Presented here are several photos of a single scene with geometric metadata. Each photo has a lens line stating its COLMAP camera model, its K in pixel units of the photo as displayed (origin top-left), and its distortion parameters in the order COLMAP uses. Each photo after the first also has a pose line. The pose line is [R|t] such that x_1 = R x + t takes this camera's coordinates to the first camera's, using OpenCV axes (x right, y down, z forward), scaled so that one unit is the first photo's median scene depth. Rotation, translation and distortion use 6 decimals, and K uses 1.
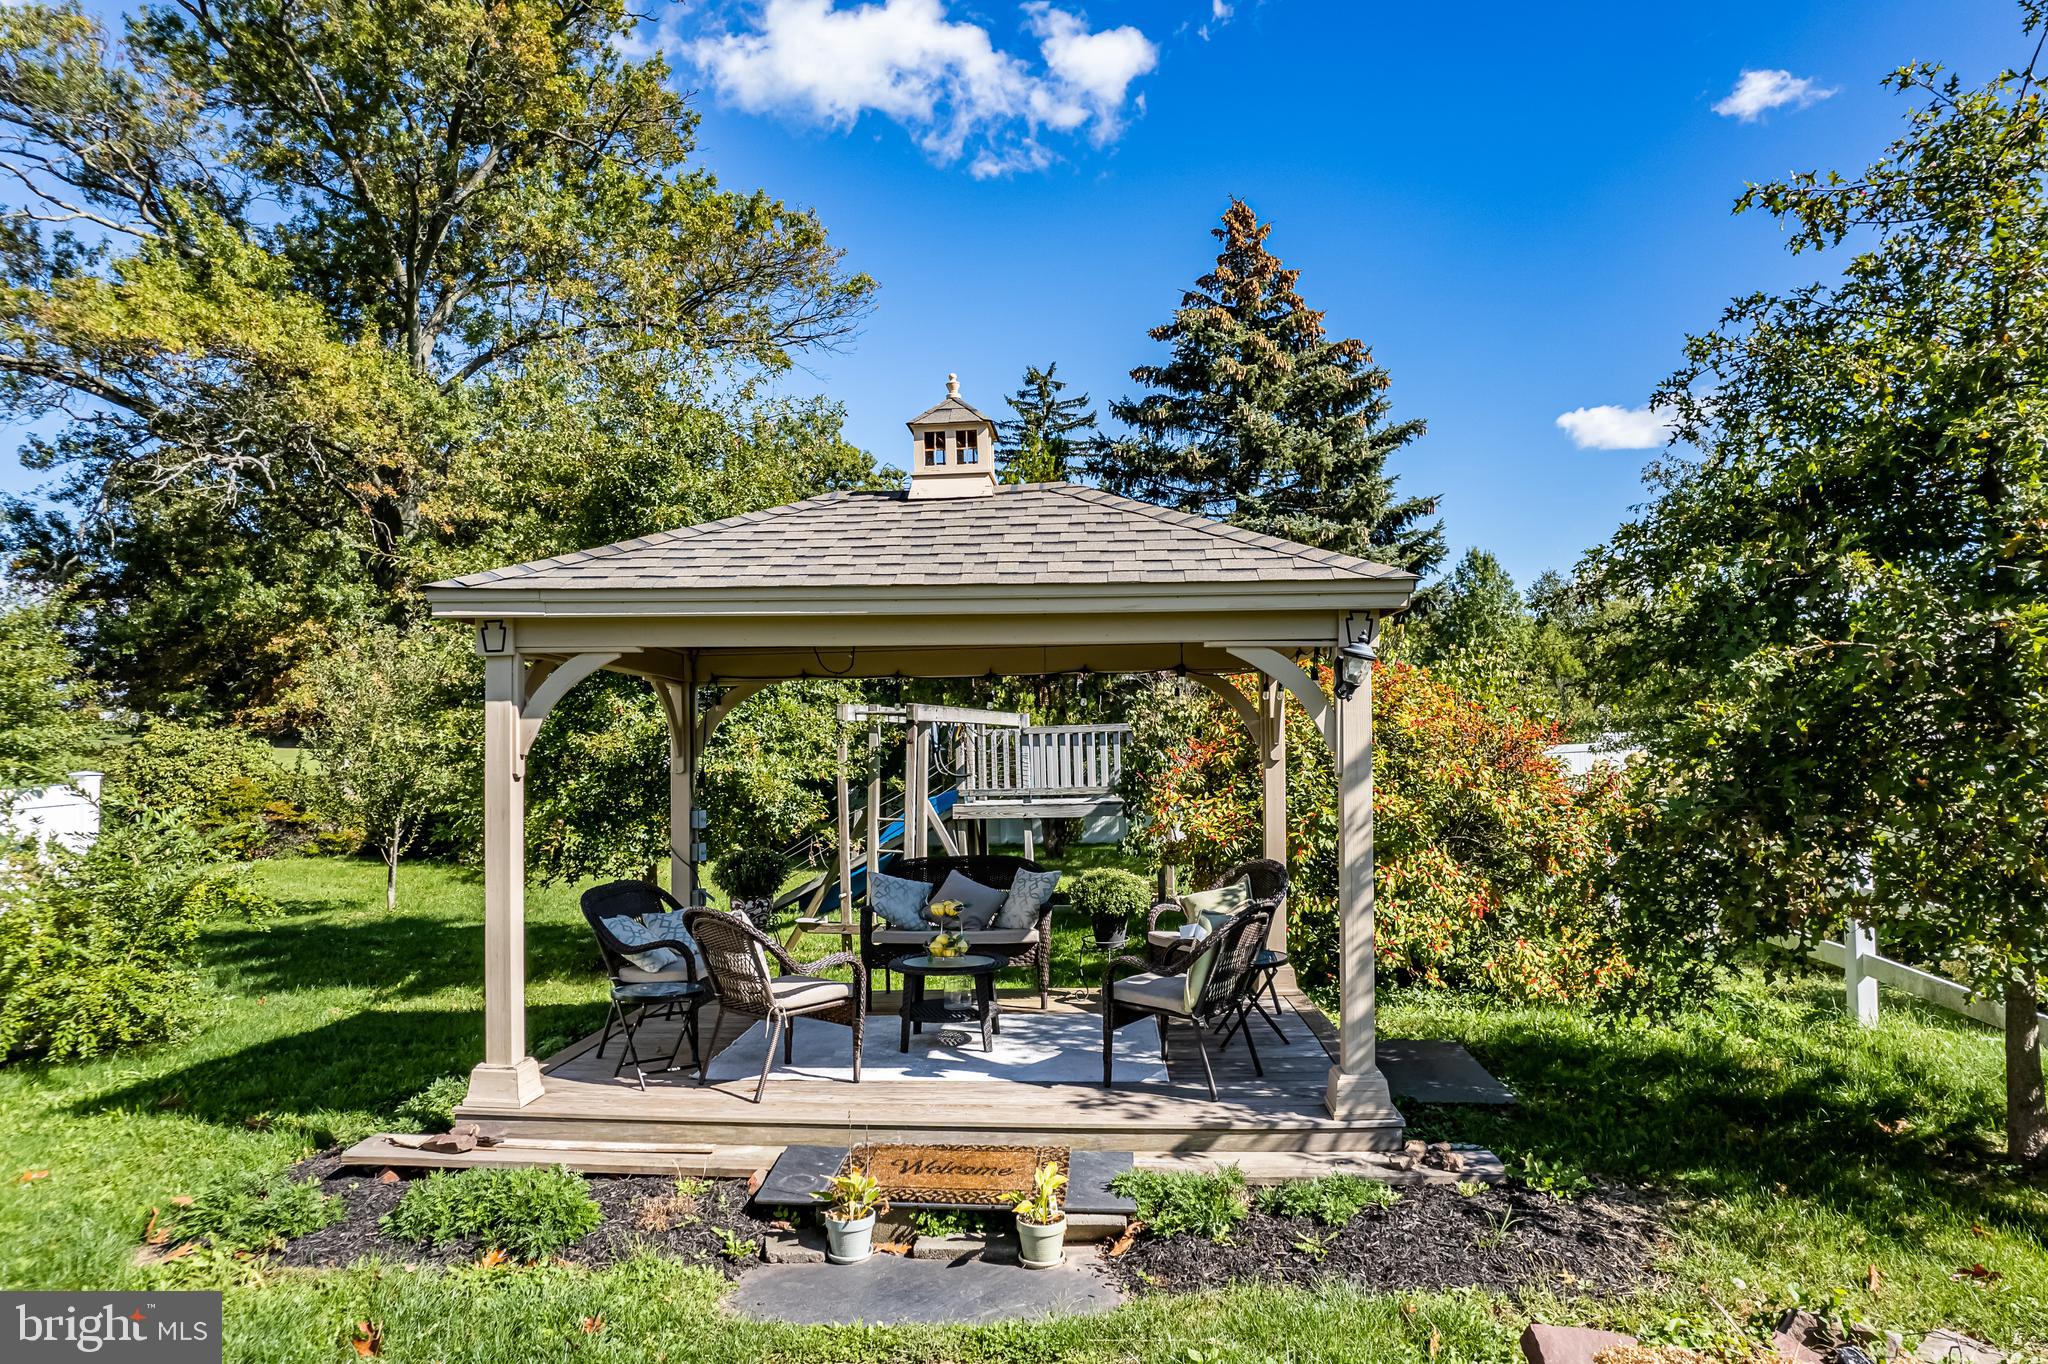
lens RADIAL K [[1307.0, 0, 1017.5], [0, 1307.0, 685.6], [0, 0, 1]] dist [-0.045887, 0.011983]
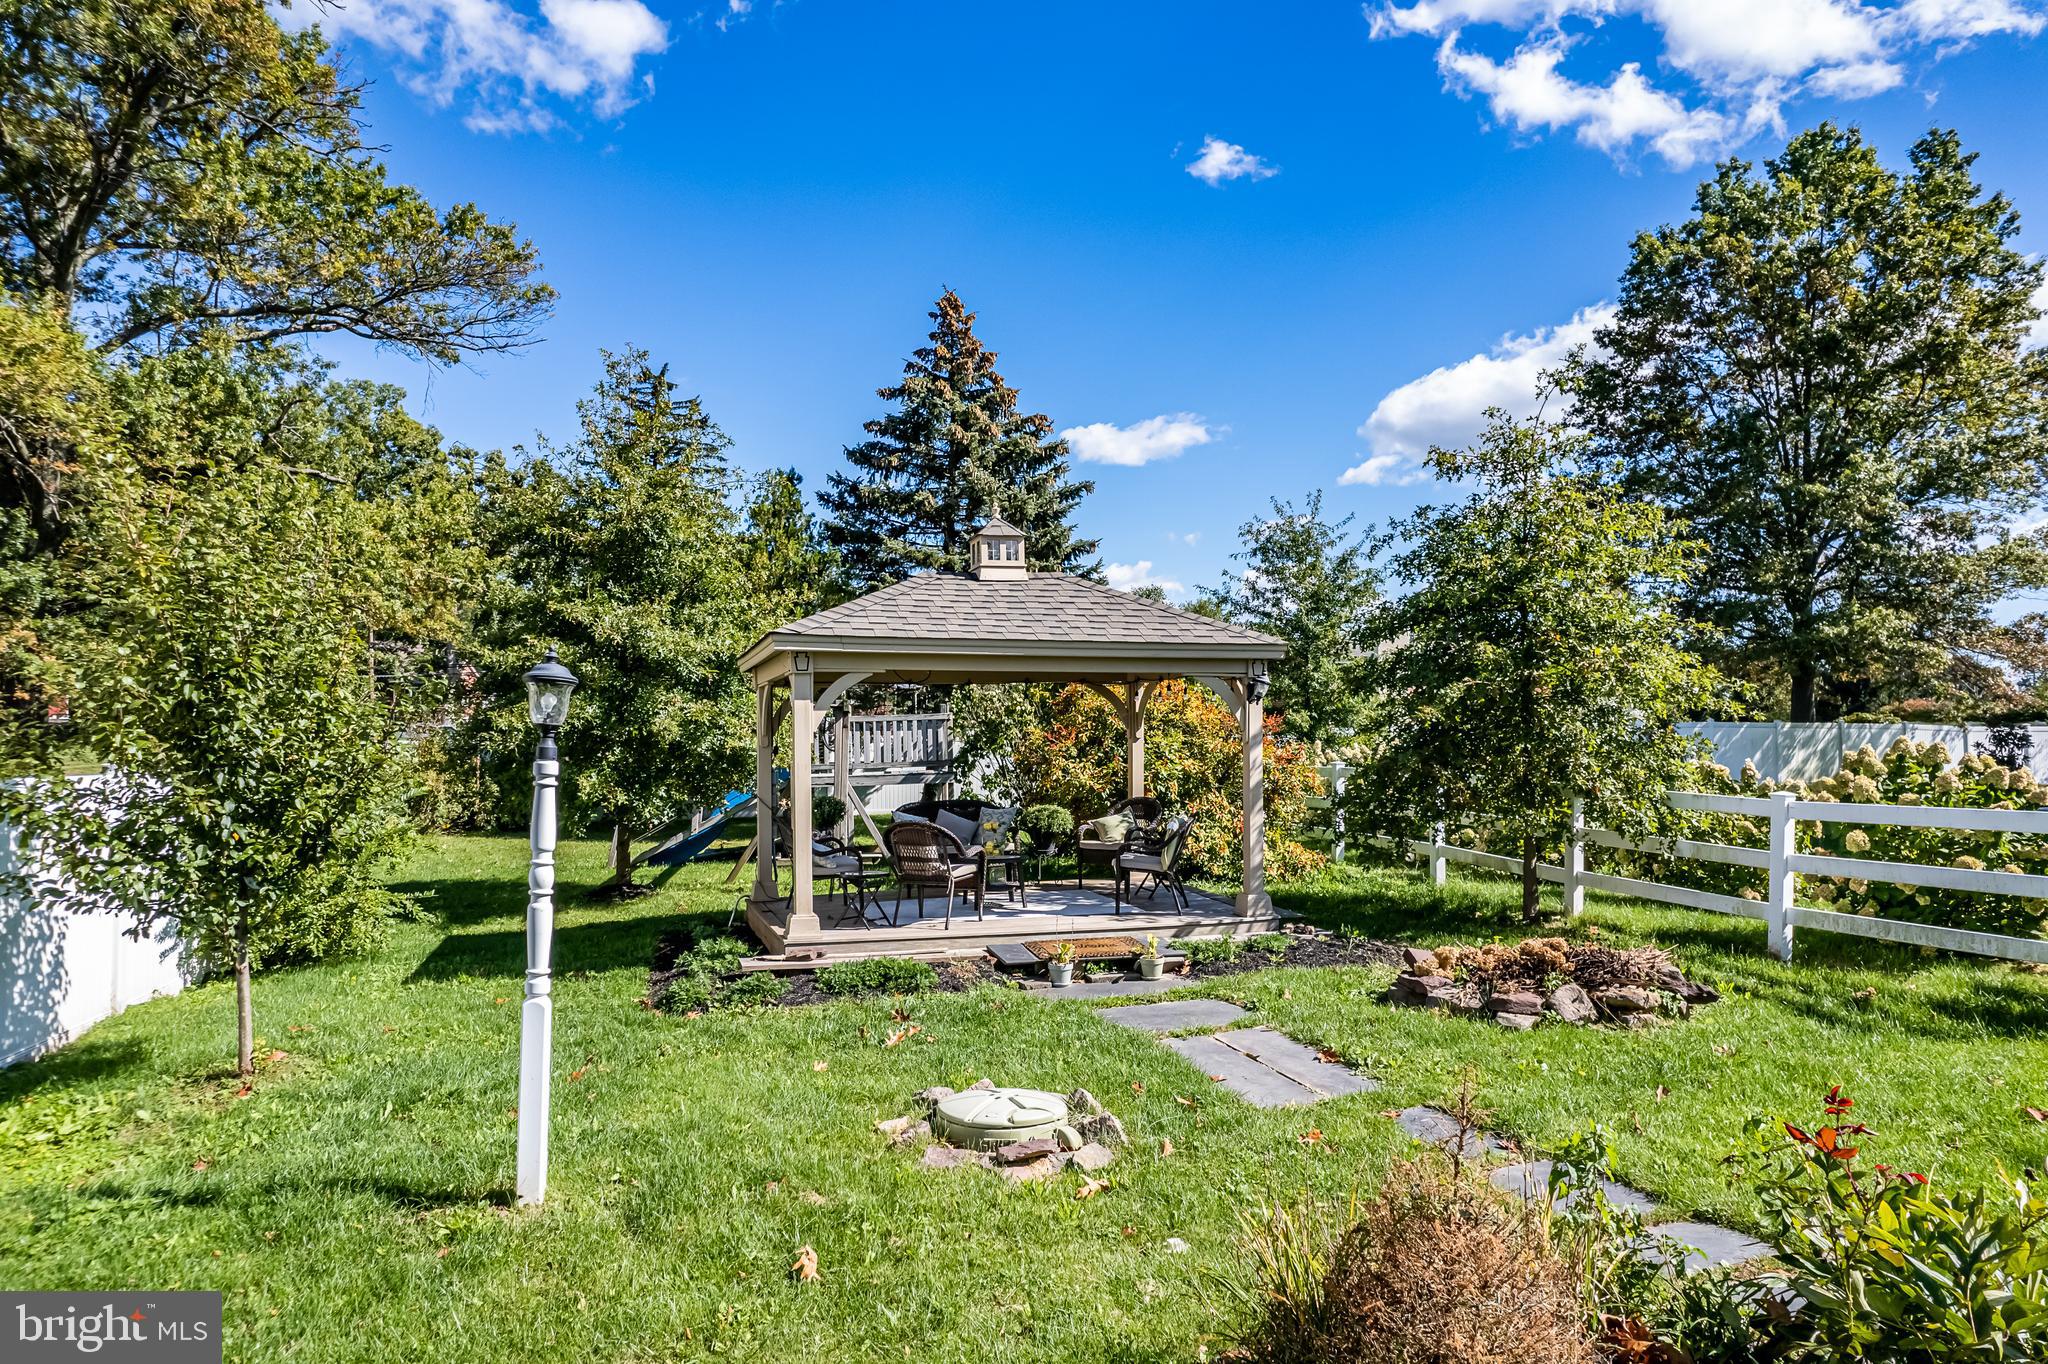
lens RADIAL K [[1307.0, 0, 1029.1], [0, 1307.0, 679.4], [0, 0, 1]] dist [-0.045887, 0.011983]
pose [[0.933177, 0.012998, 0.359182, -0.213397], [-0.014157, 0.999900, 0.000597, -0.006106], [-0.359138, -0.005642, 0.933267, -0.198461]]
